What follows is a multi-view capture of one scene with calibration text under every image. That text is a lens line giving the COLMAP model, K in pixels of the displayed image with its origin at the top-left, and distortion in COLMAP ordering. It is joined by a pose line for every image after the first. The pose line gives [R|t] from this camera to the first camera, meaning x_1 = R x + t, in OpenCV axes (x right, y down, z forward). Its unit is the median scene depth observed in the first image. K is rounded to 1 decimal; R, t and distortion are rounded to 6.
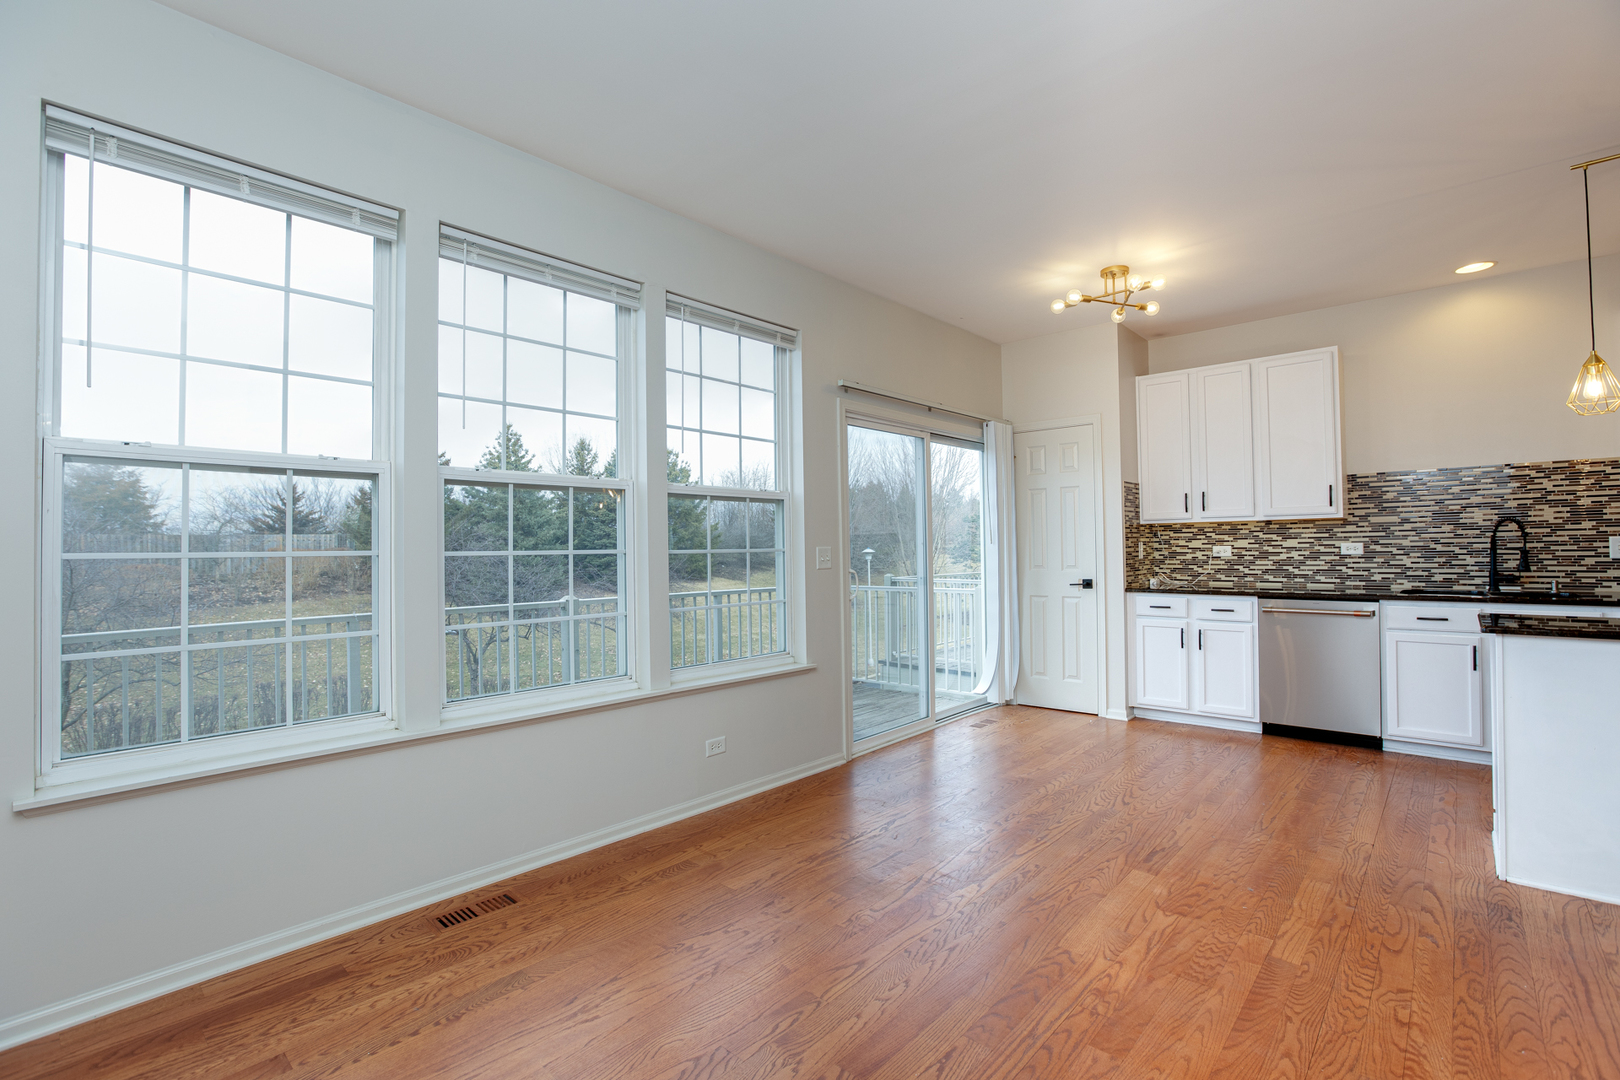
lens RADIAL K [[731.1, 0, 802.9], [0, 731.1, 538.7], [0, 0, 1]] dist [-0.033362, 0.002928]
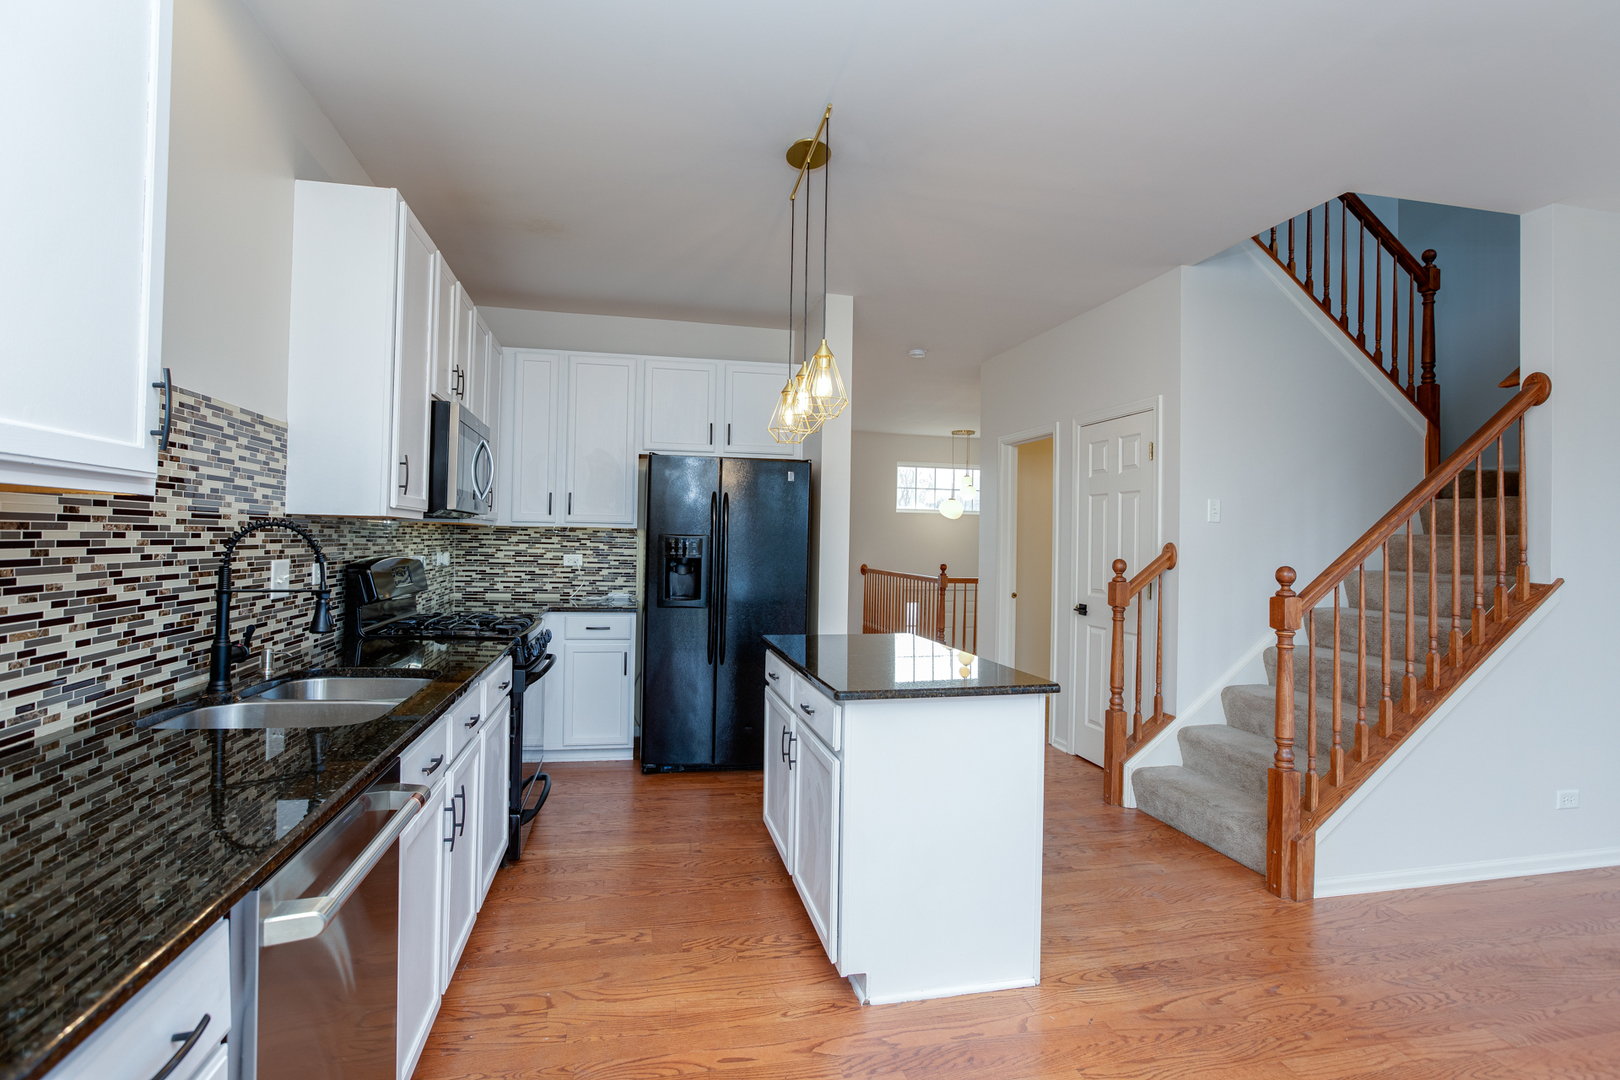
lens RADIAL K [[785.9, 0, 806.8], [0, 785.9, 539.2], [0, 0, 1]] dist [-0.030500, 0.003242]
pose [[-0.812083, 0.004840, 0.583522, 0.395399], [-0.009624, 0.999719, -0.021685, -0.009345], [-0.583462, -0.023226, -0.811808, 1.118022]]
